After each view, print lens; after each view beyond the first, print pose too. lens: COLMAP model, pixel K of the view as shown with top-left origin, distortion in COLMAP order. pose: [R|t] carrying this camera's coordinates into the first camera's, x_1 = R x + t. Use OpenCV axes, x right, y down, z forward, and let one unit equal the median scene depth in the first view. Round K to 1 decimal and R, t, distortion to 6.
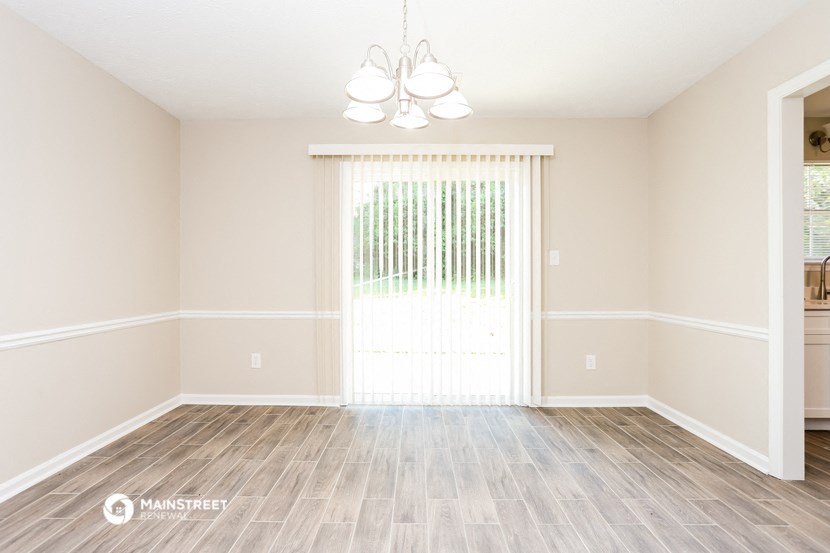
lens RADIAL K [[421.2, 0, 409.9], [0, 421.2, 279.4], [0, 0, 1]] dist [-0.015252, 0.001412]
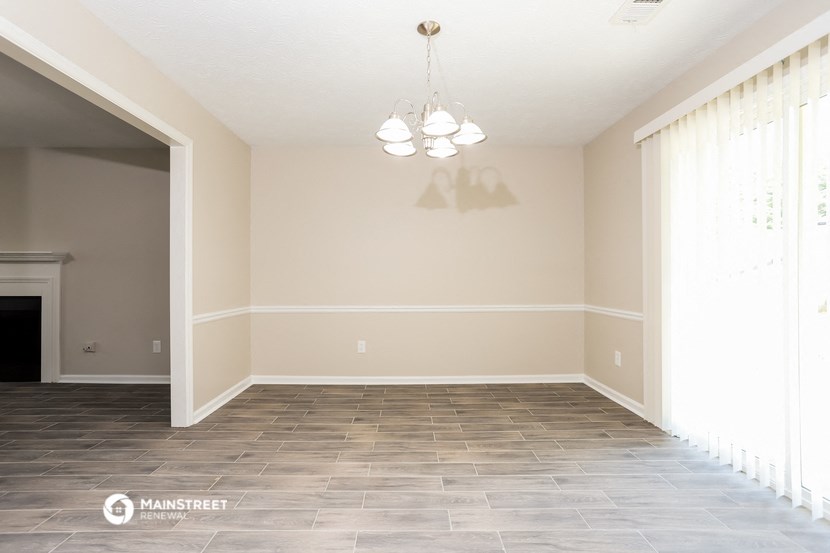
lens RADIAL K [[381.9, 0, 410.3], [0, 381.9, 276.5], [0, 0, 1]] dist [-0.000989, -0.000739]
pose [[0.006456, -0.017447, -0.999827, 0.770590], [0.011446, 0.999784, -0.017373, -0.007353], [0.999914, -0.011332, 0.006654, 0.613415]]
